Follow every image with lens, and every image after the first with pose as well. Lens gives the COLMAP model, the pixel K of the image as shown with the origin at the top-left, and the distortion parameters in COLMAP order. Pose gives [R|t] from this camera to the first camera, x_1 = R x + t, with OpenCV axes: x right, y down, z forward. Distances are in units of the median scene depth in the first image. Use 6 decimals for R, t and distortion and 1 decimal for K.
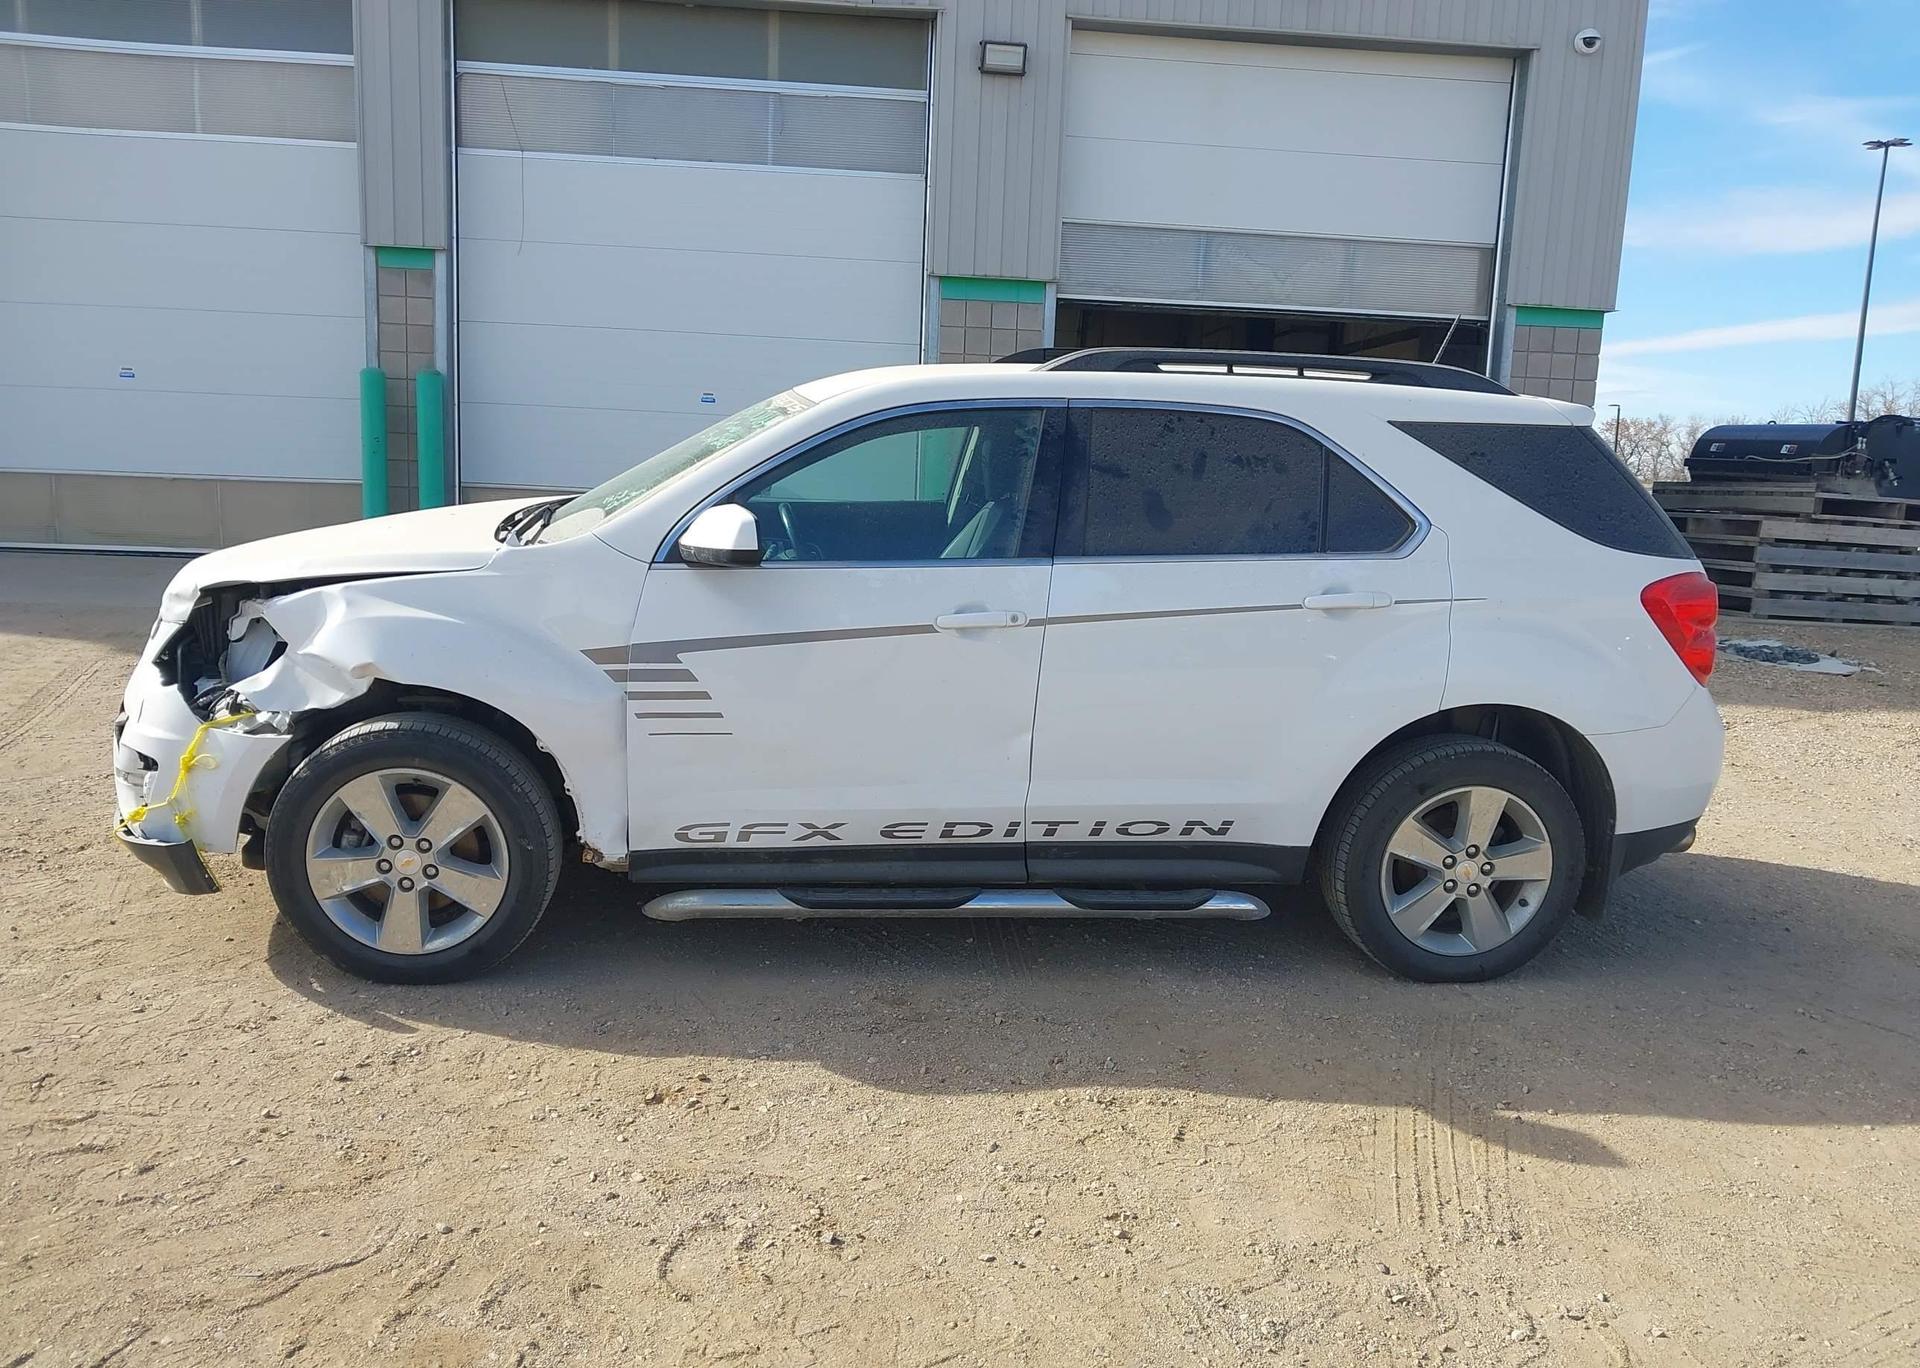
lens RADIAL K [[1501.5, 0, 950.7], [0, 1501.5, 716.6], [0, 0, 1]] dist [0.072714, -0.099891]
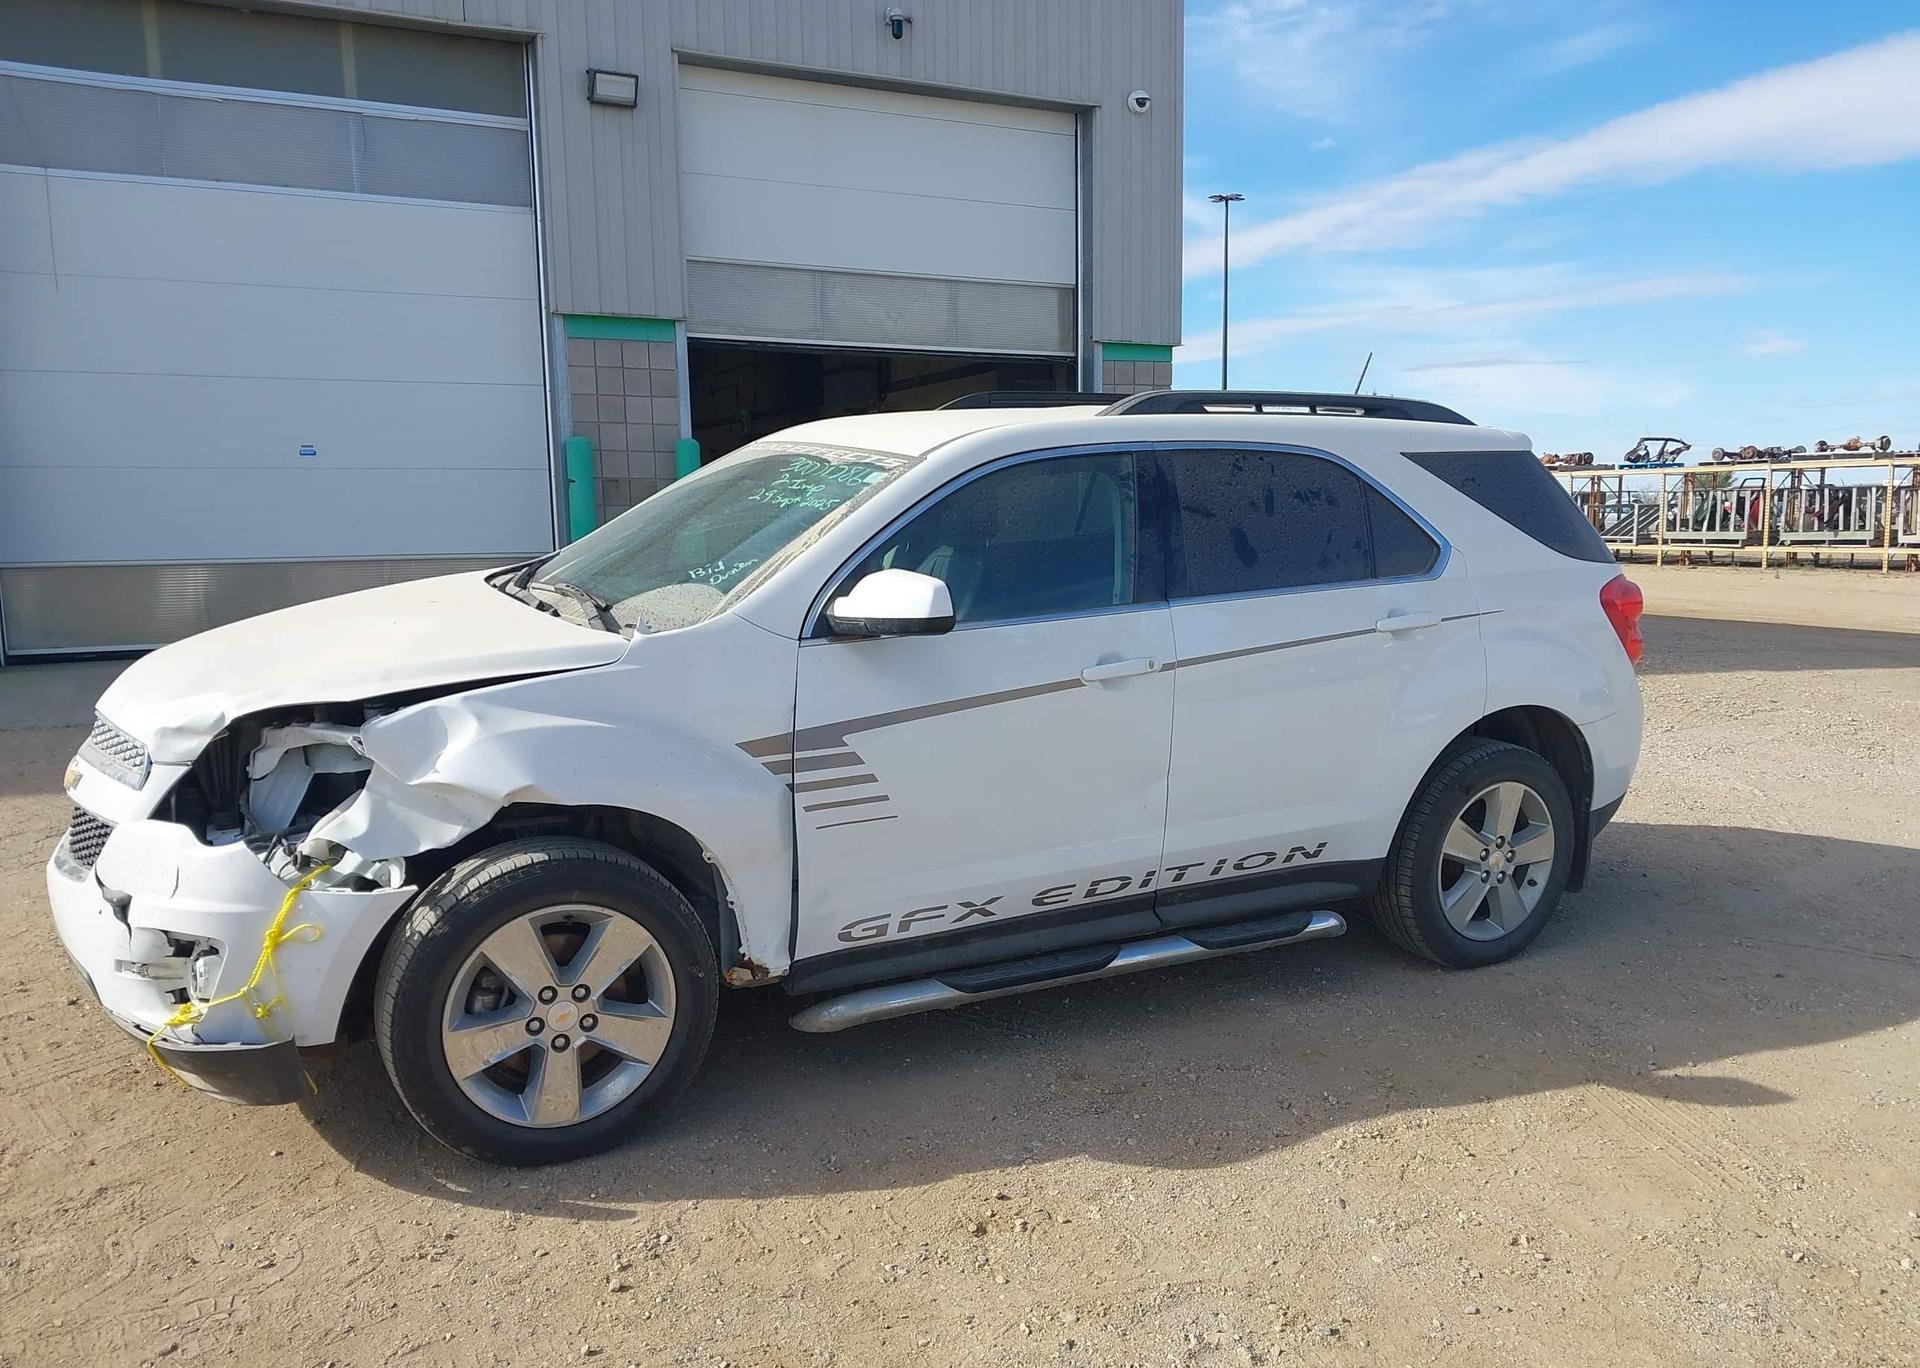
lens RADIAL K [[1501.5, 0, 950.7], [0, 1501.5, 716.6], [0, 0, 1]] dist [0.072714, -0.099891]
pose [[0.928299, -0.099031, 0.358404, -0.421803], [0.106775, 0.994282, -0.001825, -0.042694], [-0.356174, 0.039963, 0.933565, 0.125976]]
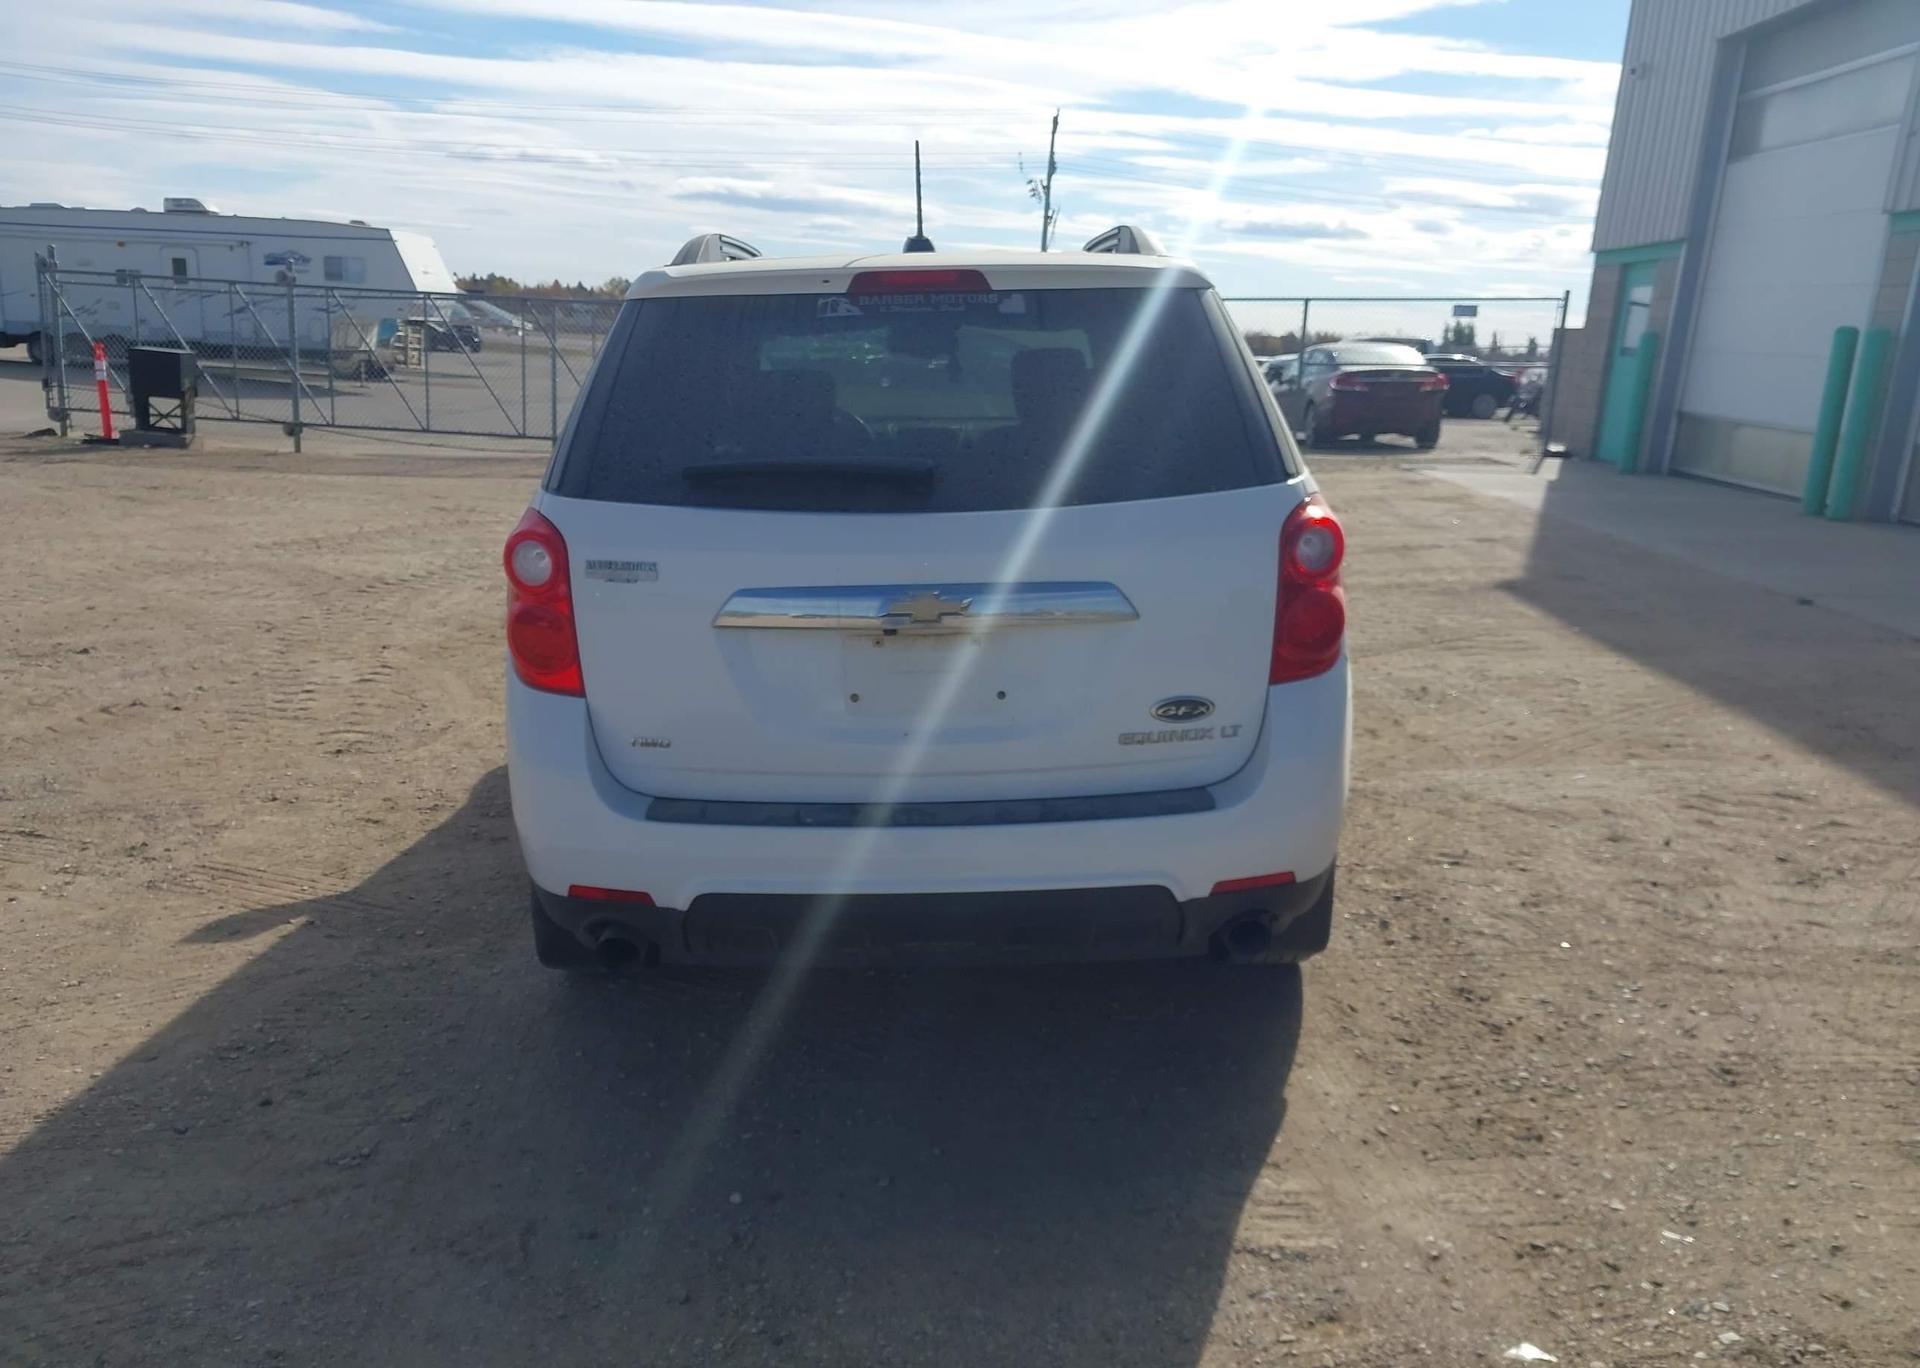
lens RADIAL K [[1520.9, 0, 939.1], [0, 1520.9, 728.3], [0, 0, 1]] dist [0.013585, 0.000464]
pose [[-0.115957, 0.206586, -0.971533, 1.218183], [-0.216232, 0.949421, 0.227692, -0.208989], [0.969432, 0.236479, -0.065422, 1.312625]]
